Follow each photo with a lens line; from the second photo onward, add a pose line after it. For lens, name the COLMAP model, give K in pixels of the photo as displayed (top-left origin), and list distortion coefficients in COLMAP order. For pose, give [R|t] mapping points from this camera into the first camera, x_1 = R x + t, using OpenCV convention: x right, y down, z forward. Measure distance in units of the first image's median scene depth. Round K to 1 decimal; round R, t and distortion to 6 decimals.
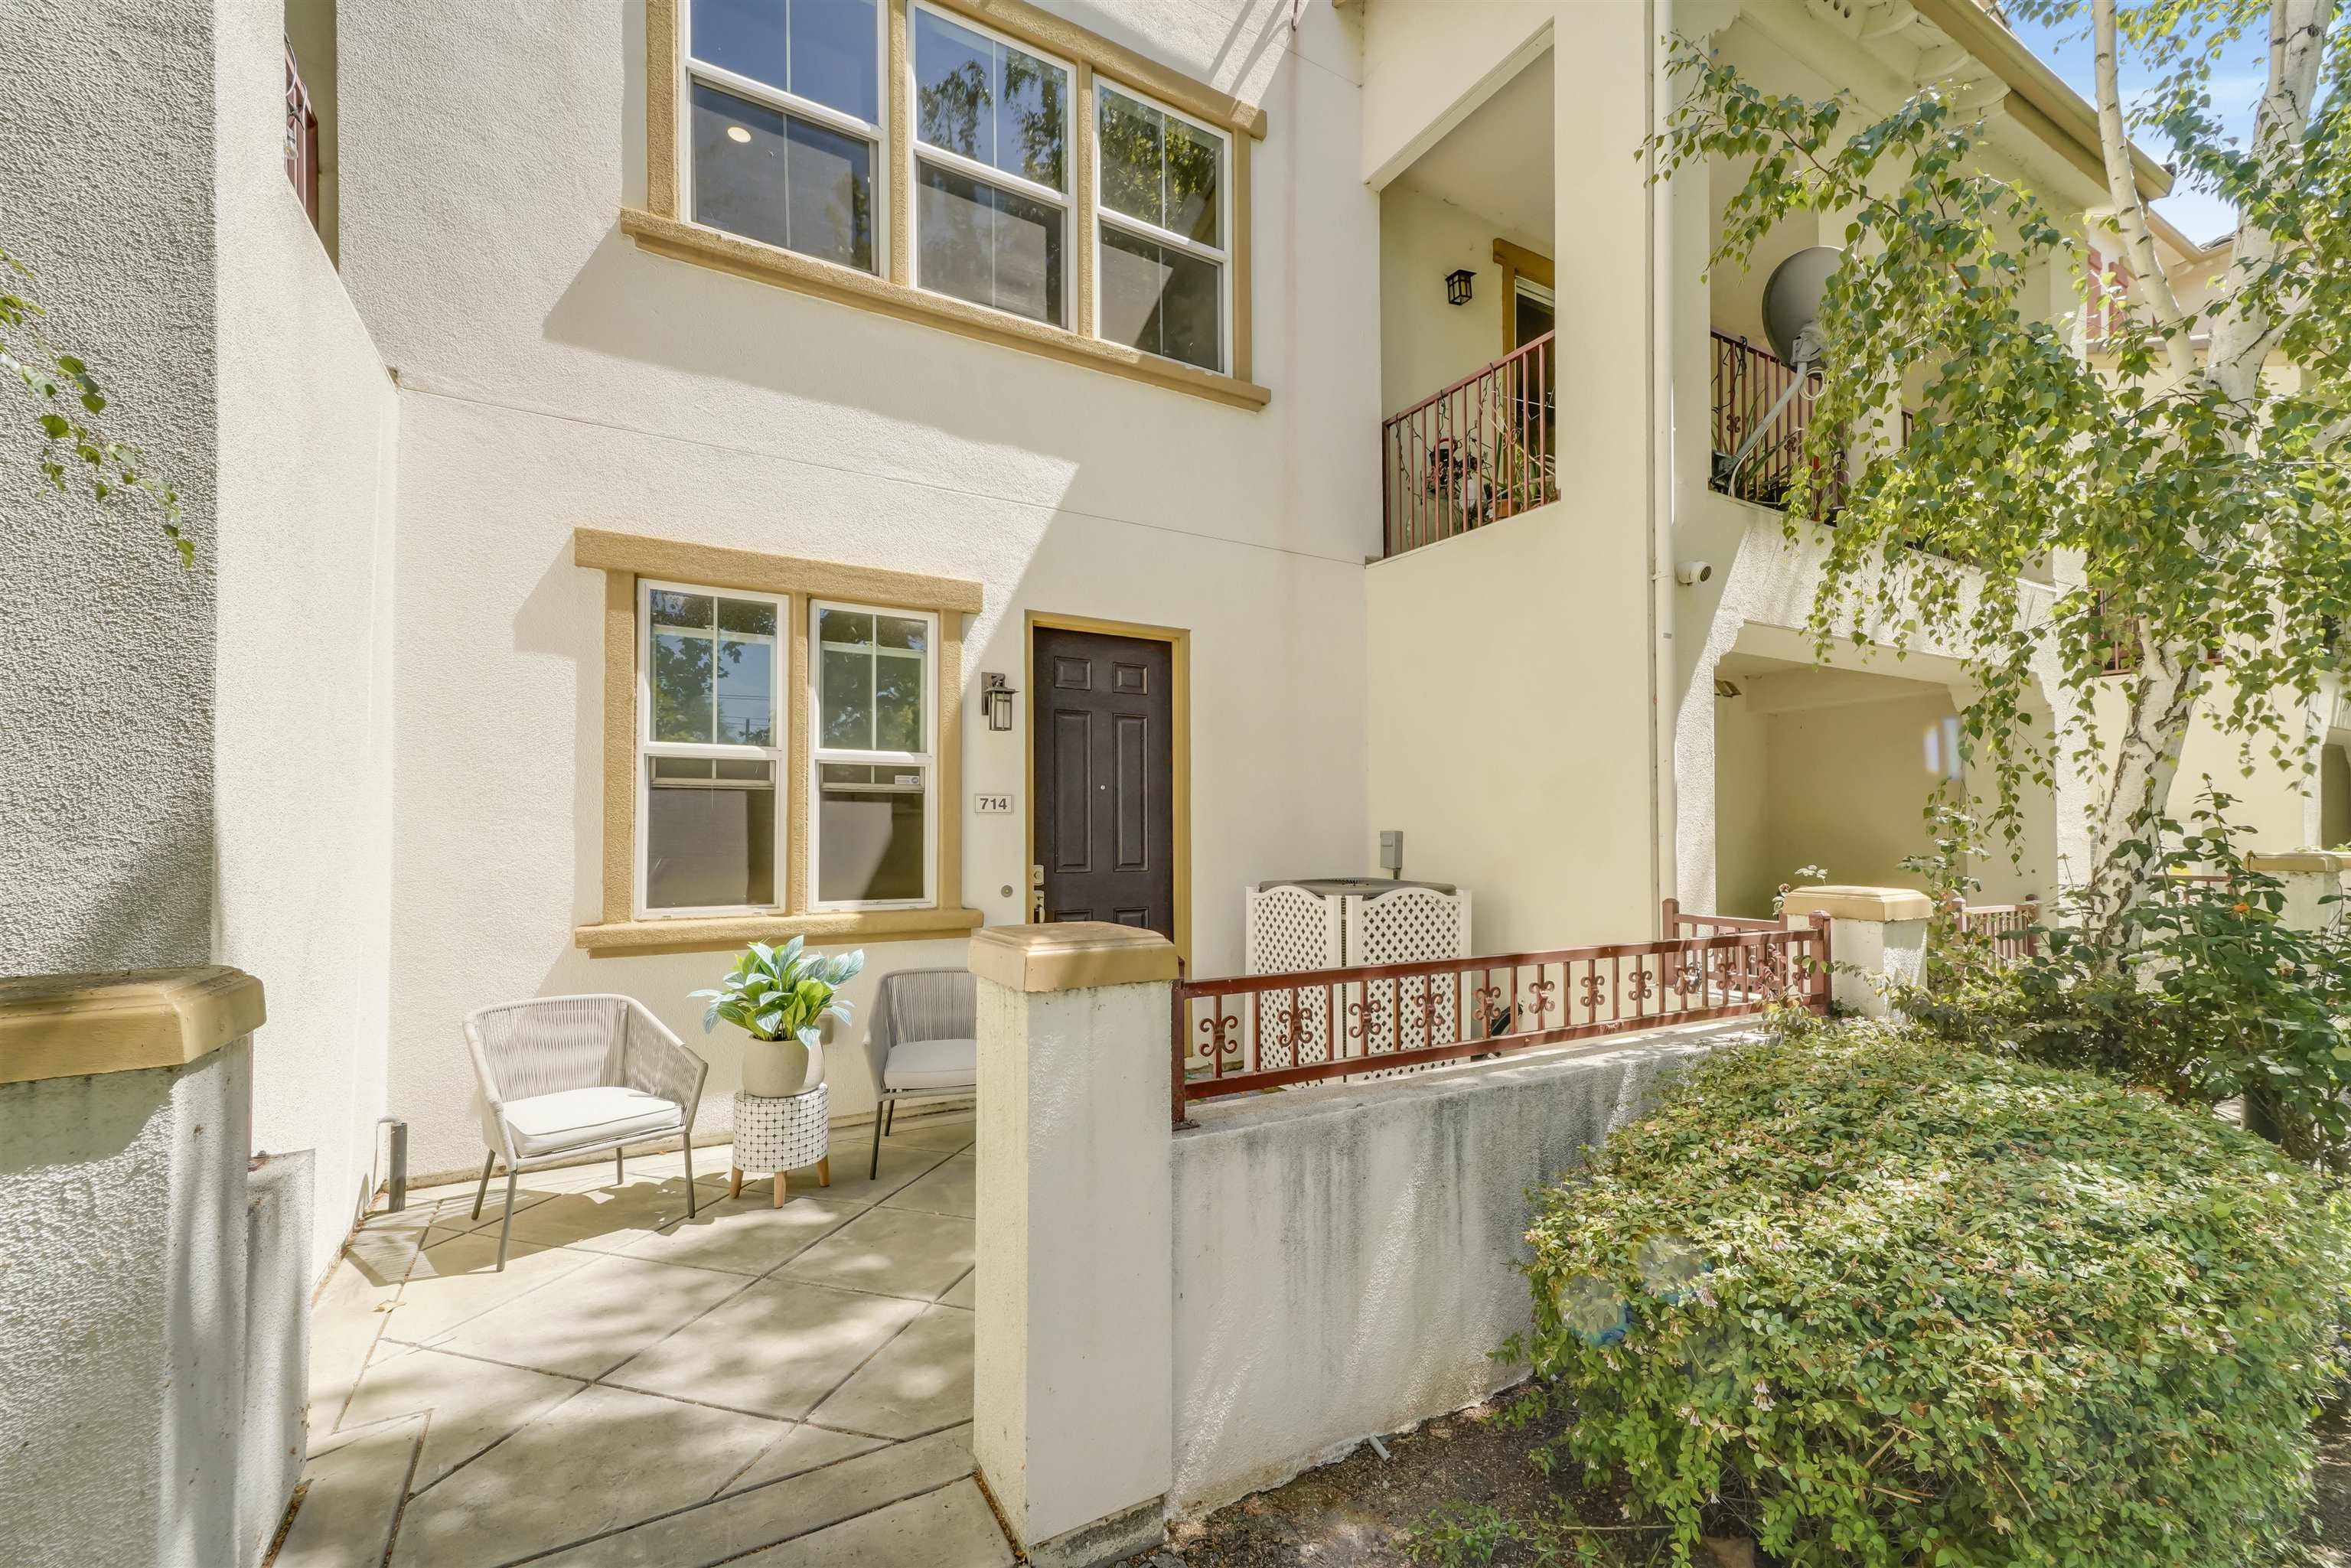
lens RADIAL K [[984.3, 0, 1214.1], [0, 984.3, 820.2], [0, 0, 1]] dist [0.011563, -0.000753]
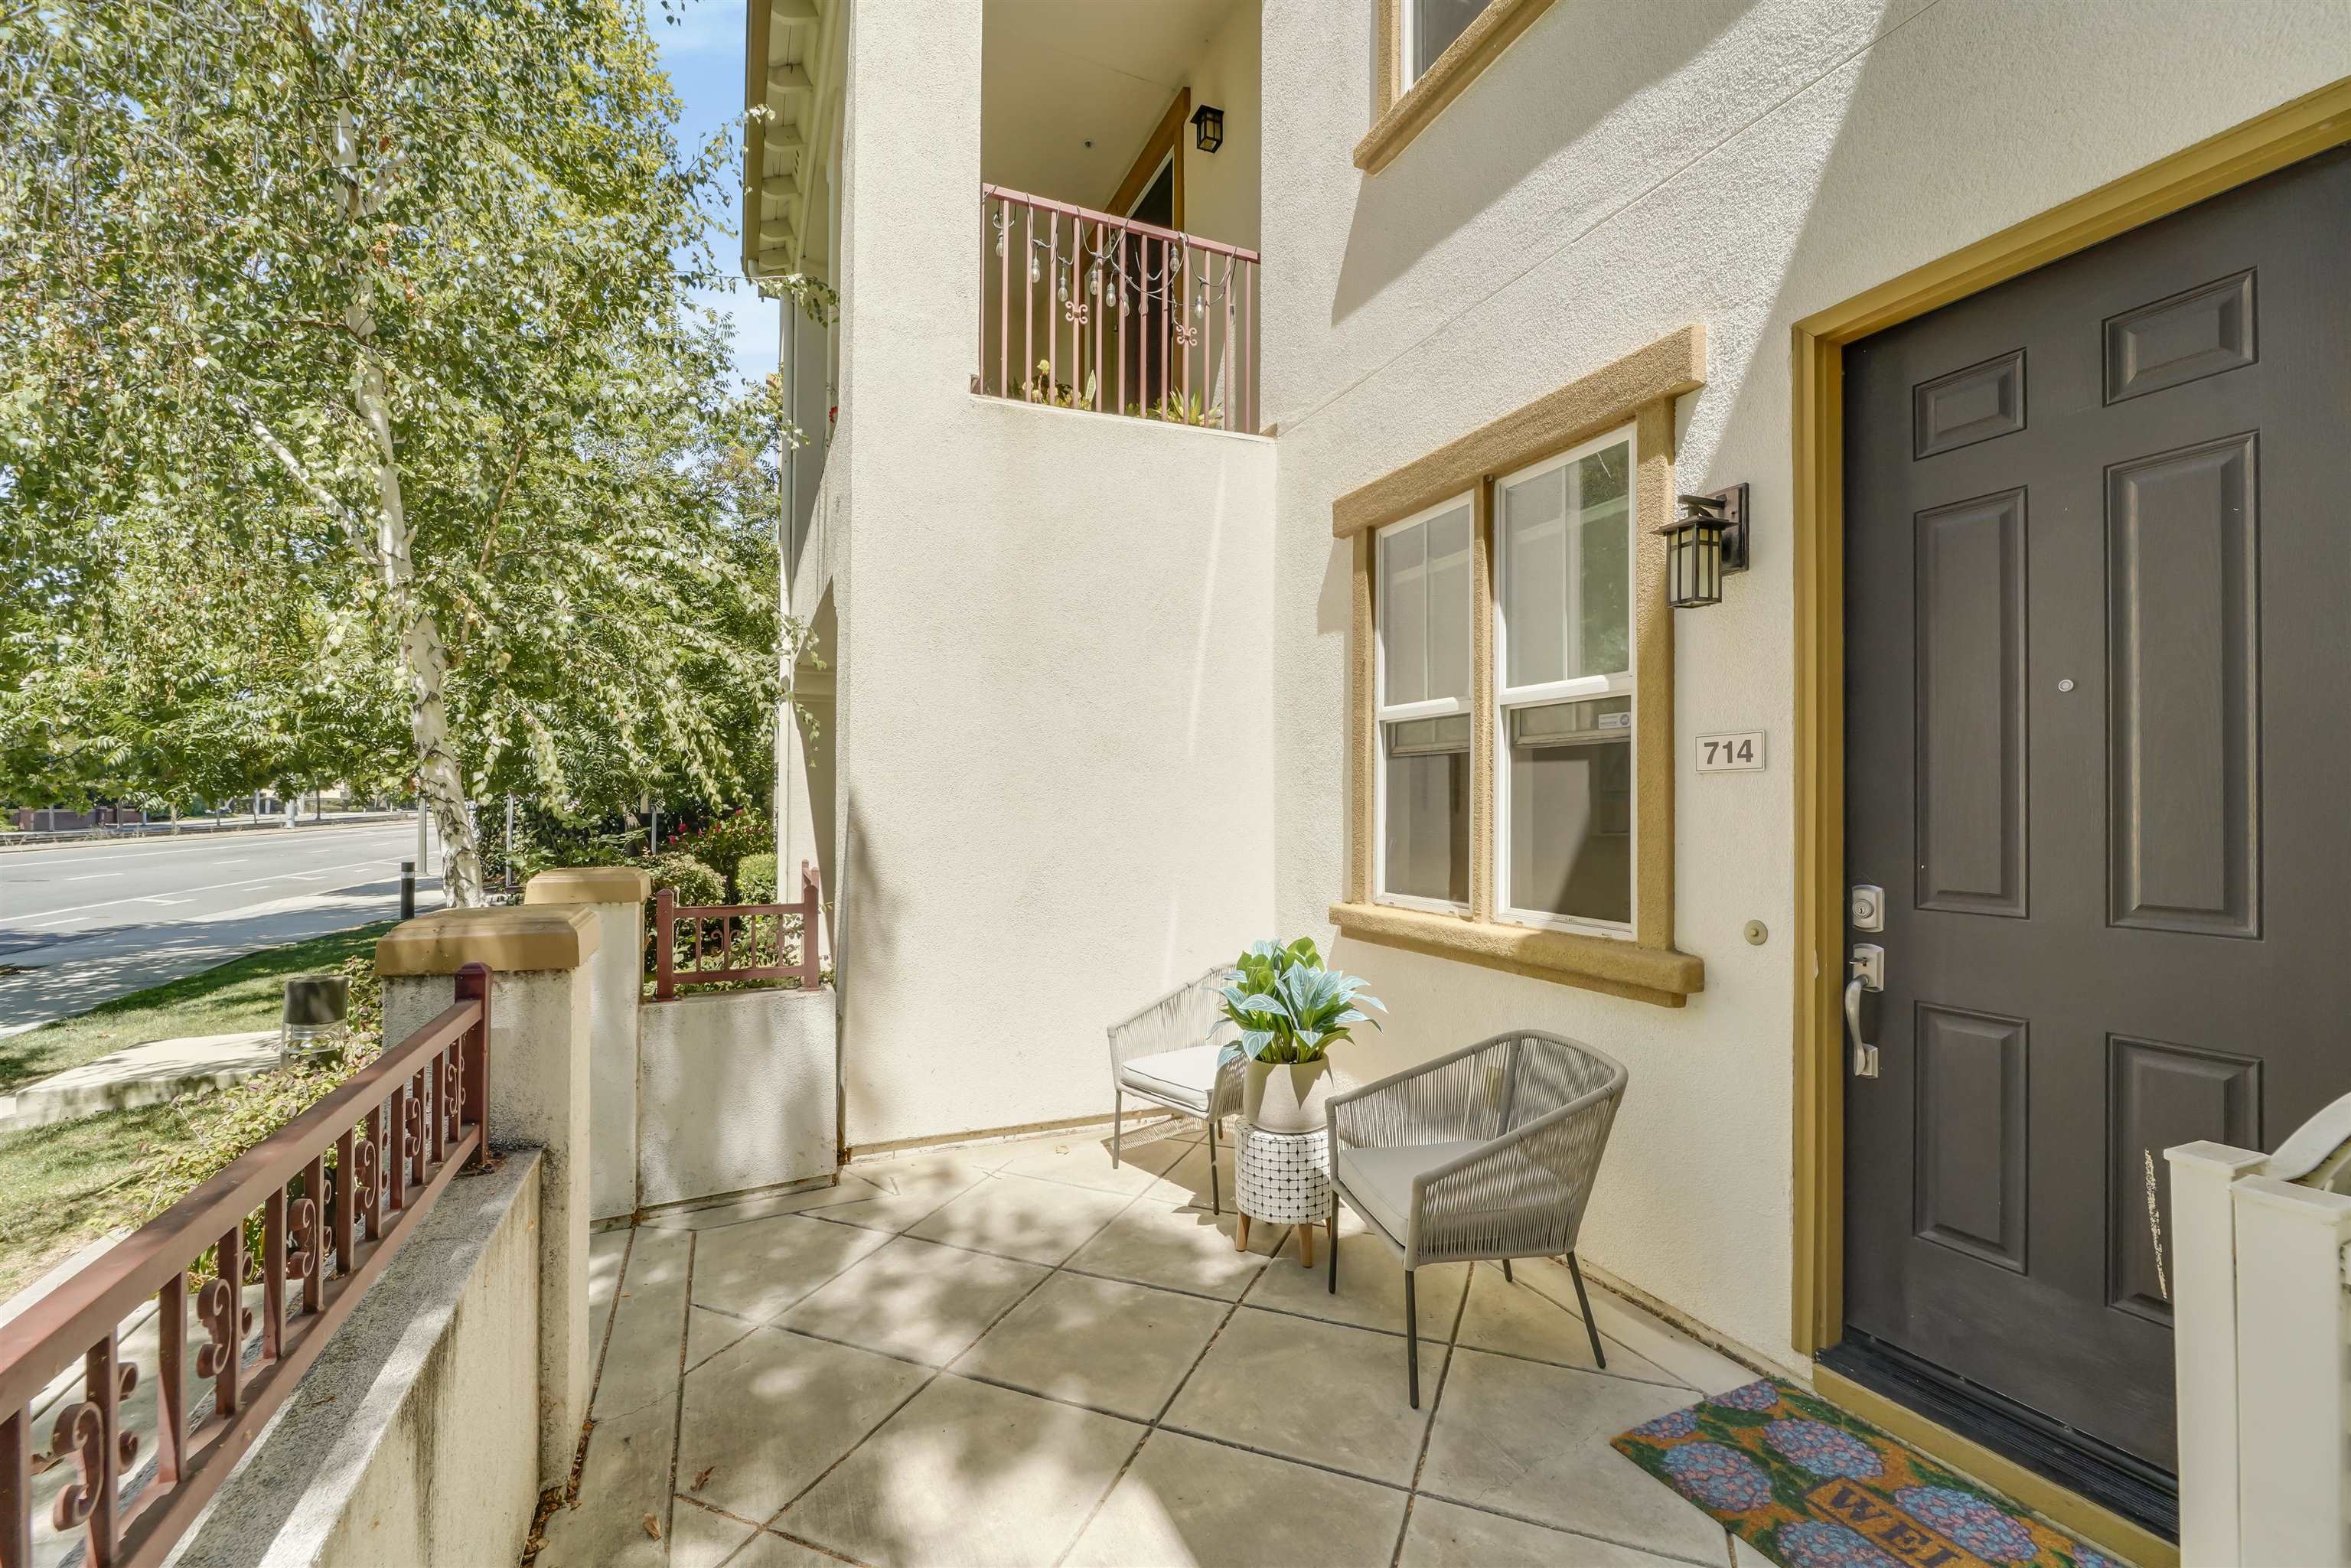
lens RADIAL K [[1074.1, 0, 1172.3], [0, 1074.1, 793.9], [0, 0, 1]] dist [0.000829, 0.000205]
pose [[-0.158244, -0.010372, -0.987346, 0.427871], [0.008971, 0.999888, -0.011942, 0.010612], [0.987359, -0.010748, -0.158133, 0.971287]]
